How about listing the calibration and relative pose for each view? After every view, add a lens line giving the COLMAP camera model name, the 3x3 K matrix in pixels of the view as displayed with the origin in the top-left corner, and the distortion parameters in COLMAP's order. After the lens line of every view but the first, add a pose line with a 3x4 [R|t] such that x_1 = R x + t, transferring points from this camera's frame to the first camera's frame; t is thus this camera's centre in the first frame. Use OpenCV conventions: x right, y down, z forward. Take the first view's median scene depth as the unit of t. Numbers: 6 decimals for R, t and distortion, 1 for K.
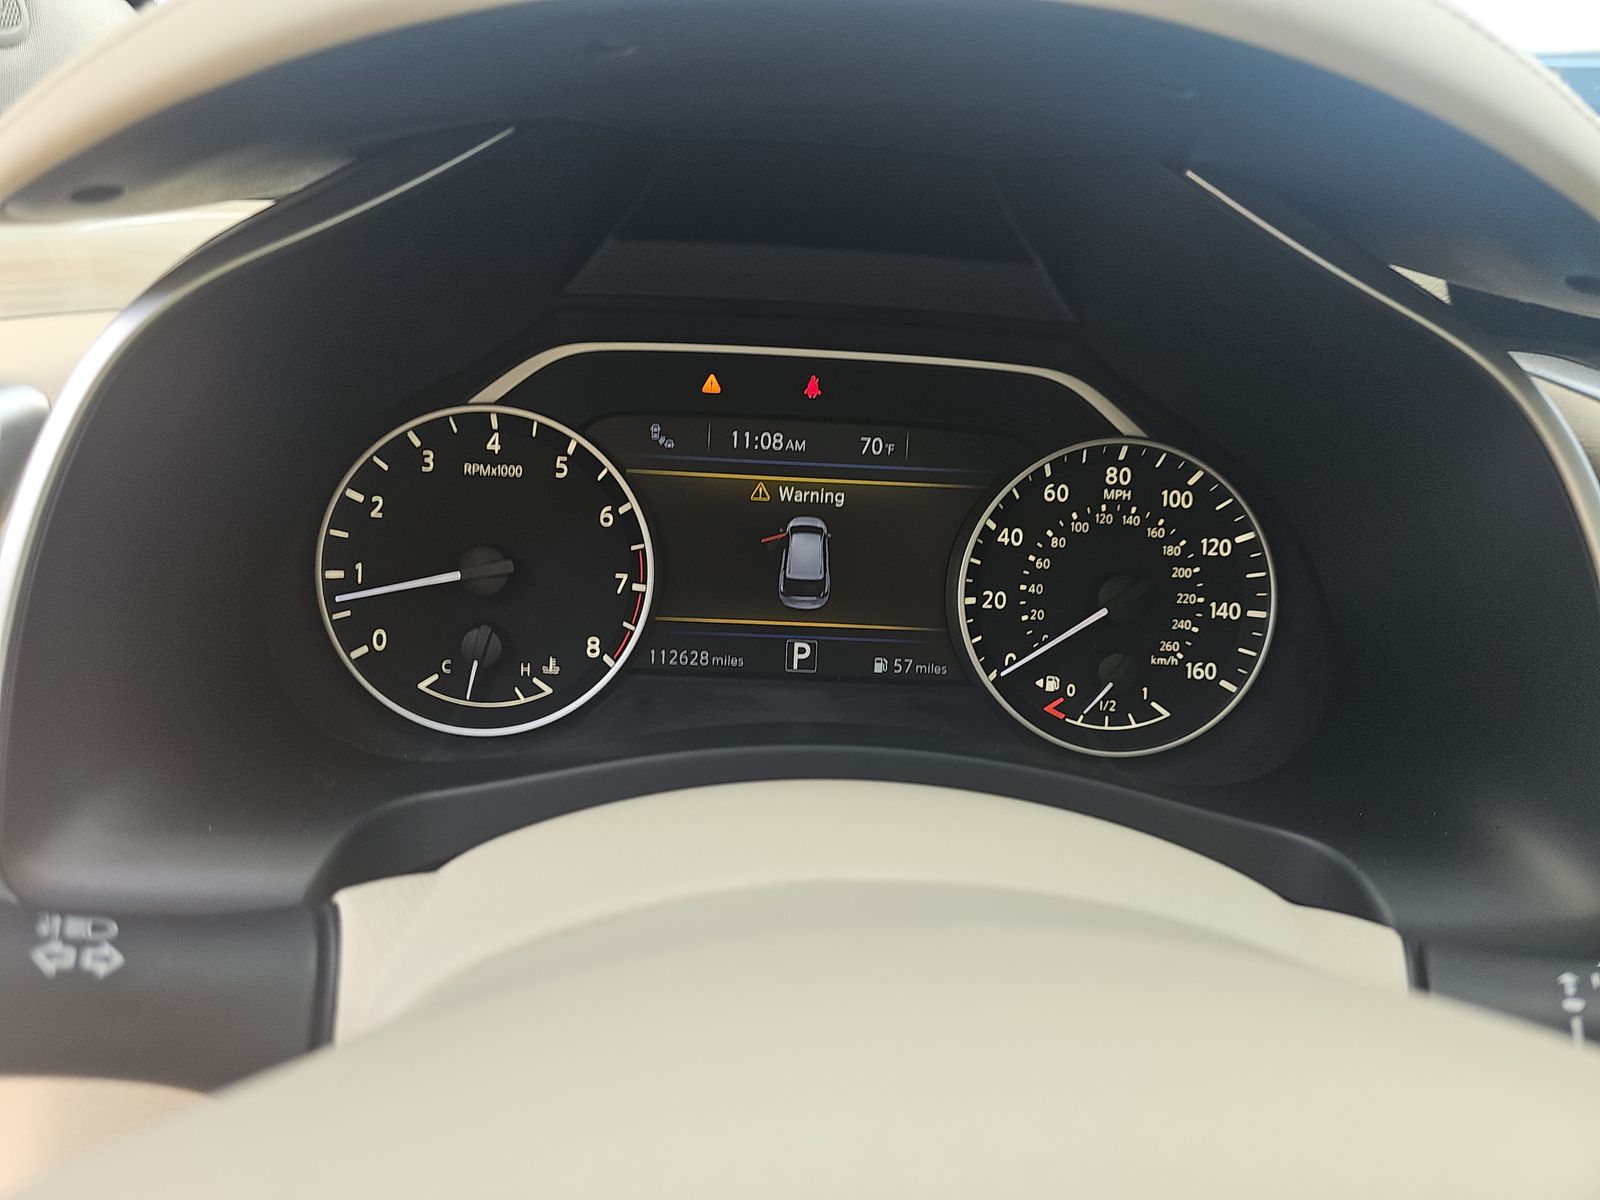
lens RADIAL K [[1106.7, 0, 823.5], [0, 1106.7, 606.8], [0, 0, 1]] dist [0.008000, -0.030514]
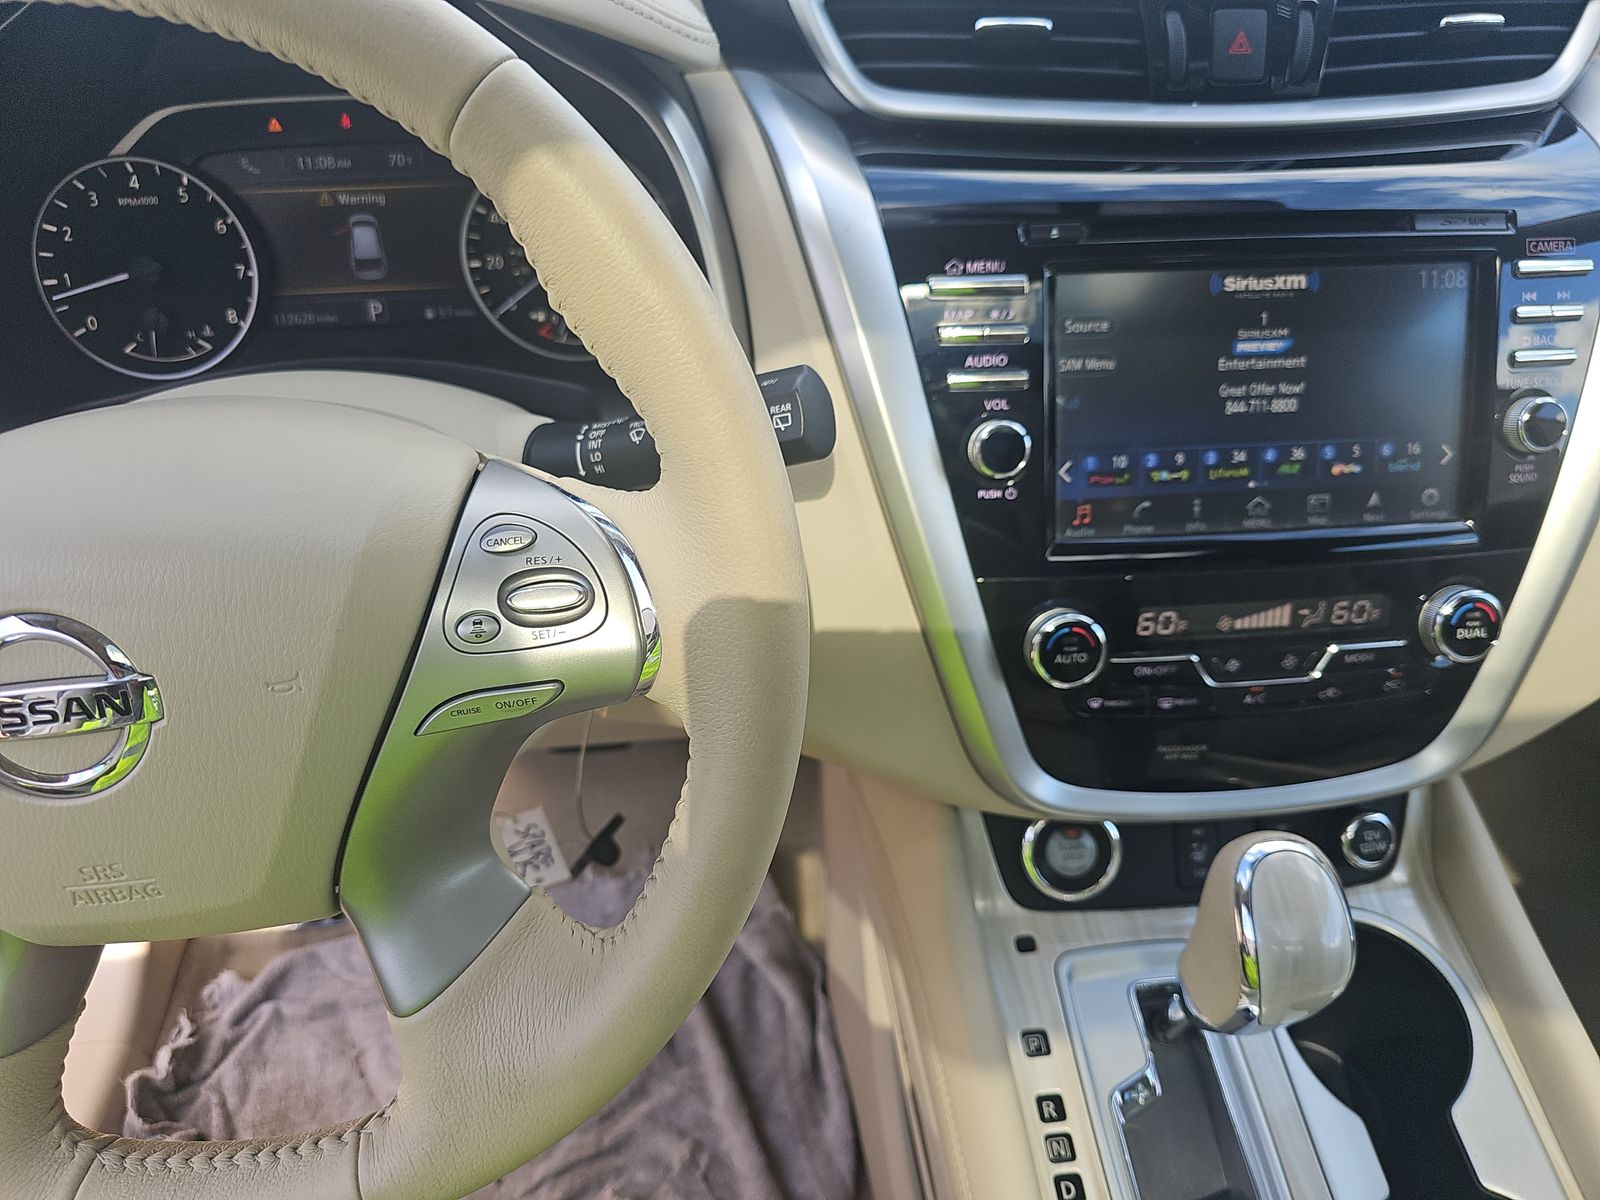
lens RADIAL K [[1106.7, 0, 823.5], [0, 1106.7, 606.8], [0, 0, 1]] dist [0.008000, -0.030514]
pose [[0.996715, -0.080988, 0.000176, 0.582420], [0.077394, 0.953127, 0.292504, 0.035923], [-0.023857, -0.291530, 0.956264, -0.612645]]
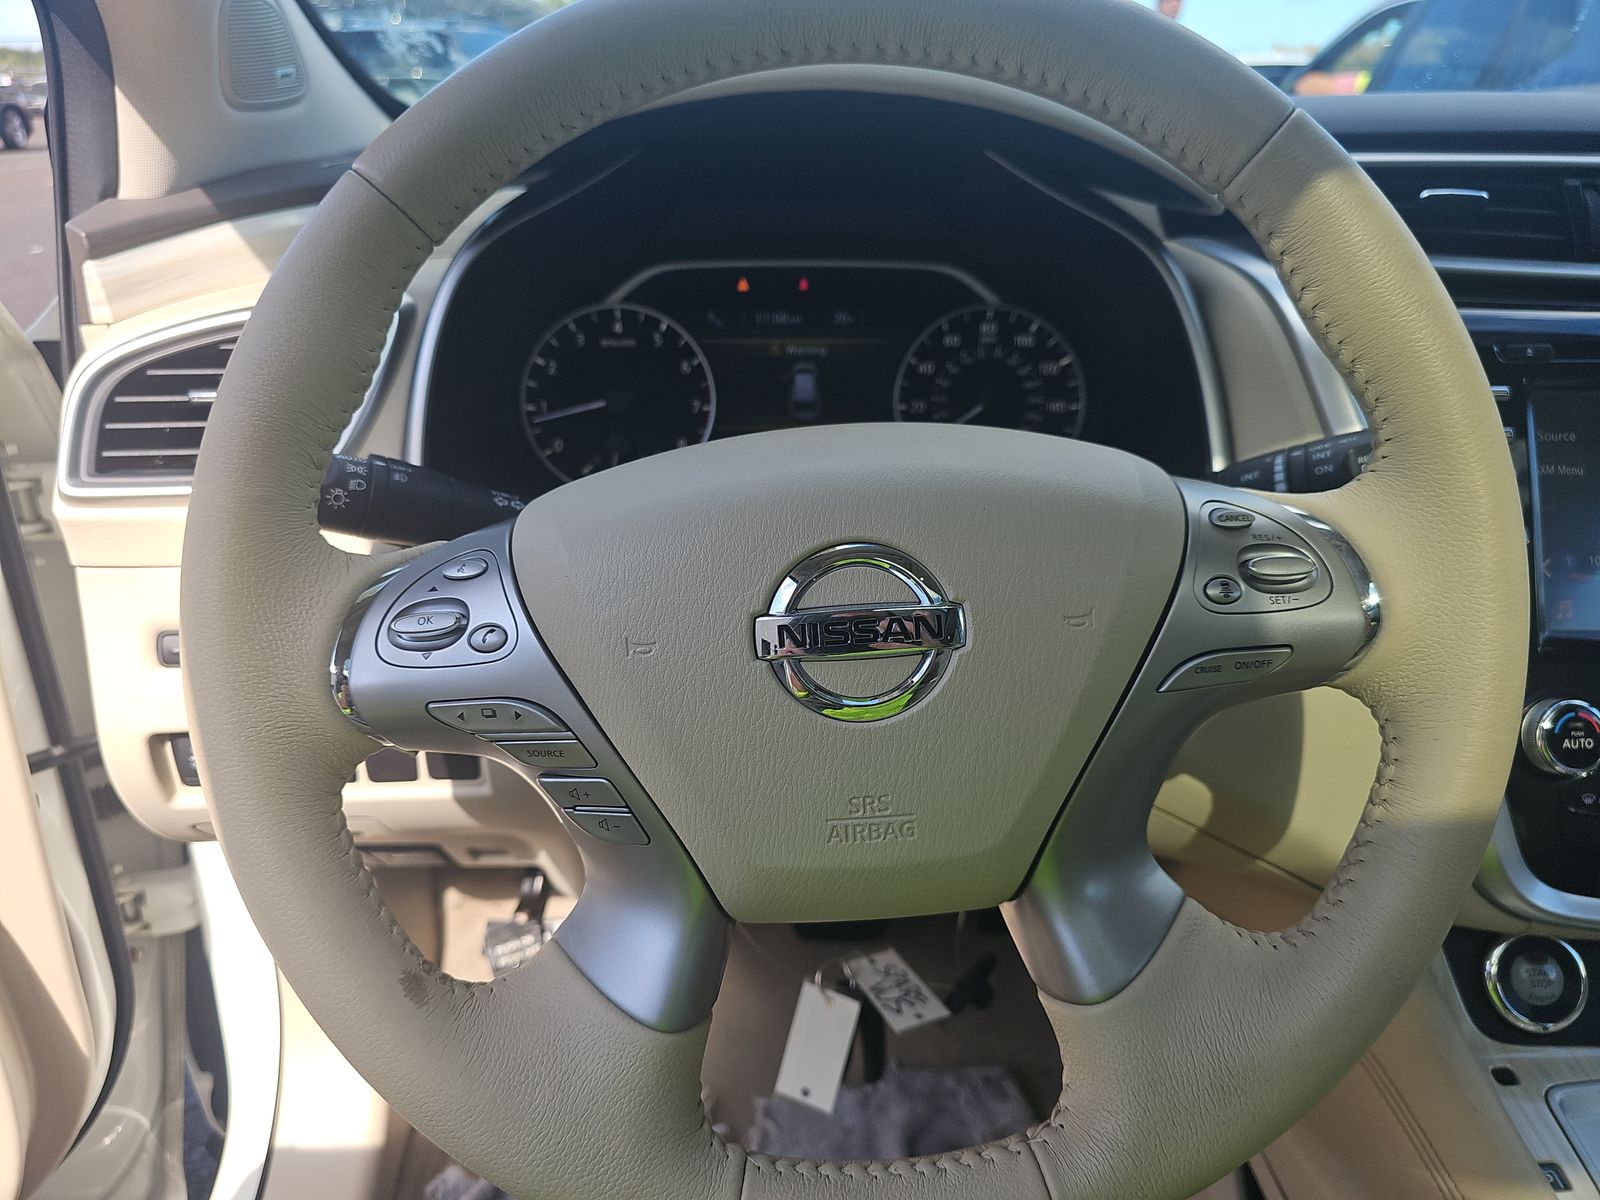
lens RADIAL K [[1106.7, 0, 823.5], [0, 1106.7, 606.8], [0, 0, 1]] dist [0.008000, -0.030514]
pose [[0.998555, -0.048673, -0.022793, 0.036308], [0.049470, 0.998135, 0.035779, 0.235341], [0.021009, -0.036855, 0.999100, -0.707647]]
